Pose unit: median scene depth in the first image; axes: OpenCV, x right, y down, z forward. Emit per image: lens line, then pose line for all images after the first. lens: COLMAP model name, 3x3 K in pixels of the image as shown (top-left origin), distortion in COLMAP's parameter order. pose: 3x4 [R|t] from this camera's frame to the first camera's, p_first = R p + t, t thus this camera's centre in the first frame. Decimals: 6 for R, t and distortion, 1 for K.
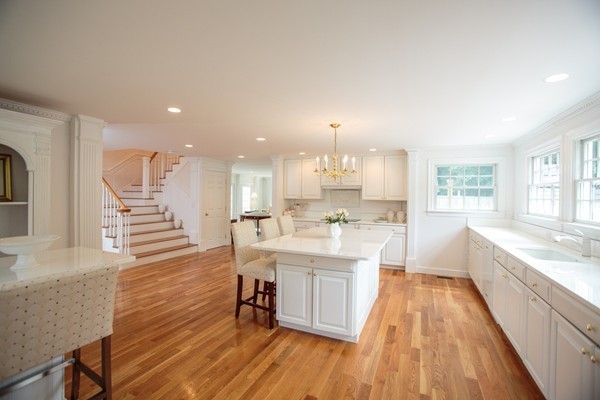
lens RADIAL K [[273.8, 0, 297.9], [0, 273.8, 197.9], [0, 0, 1]] dist [-0.048927, 0.013685]
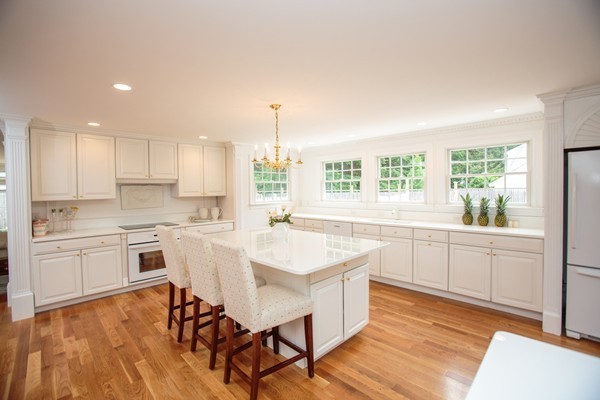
lens RADIAL K [[273.8, 0, 298.5], [0, 273.8, 197.5], [0, 0, 1]] dist [-0.048927, 0.013685]
pose [[0.354904, -0.042895, 0.933918, -0.643463], [0.027335, 0.998996, 0.035497, -0.016740], [-0.934503, 0.012931, 0.355720, 0.652182]]
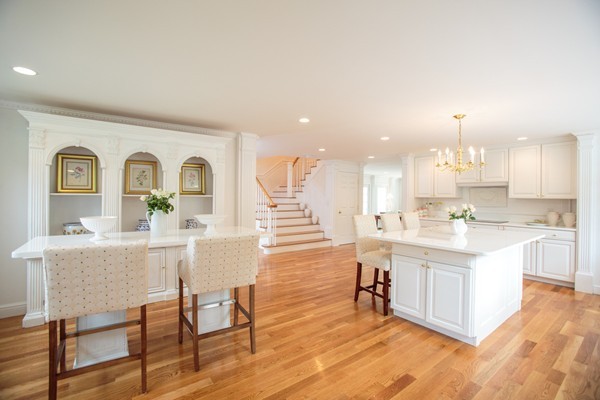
lens RADIAL K [[273.8, 0, 297.4], [0, 273.8, 197.9], [0, 0, 1]] dist [-0.048927, 0.013685]
pose [[0.878070, 0.002537, -0.478525, 0.087340], [-0.006479, 0.999957, -0.006587, 0.026758], [0.478488, 0.008885, 0.878049, -0.080893]]
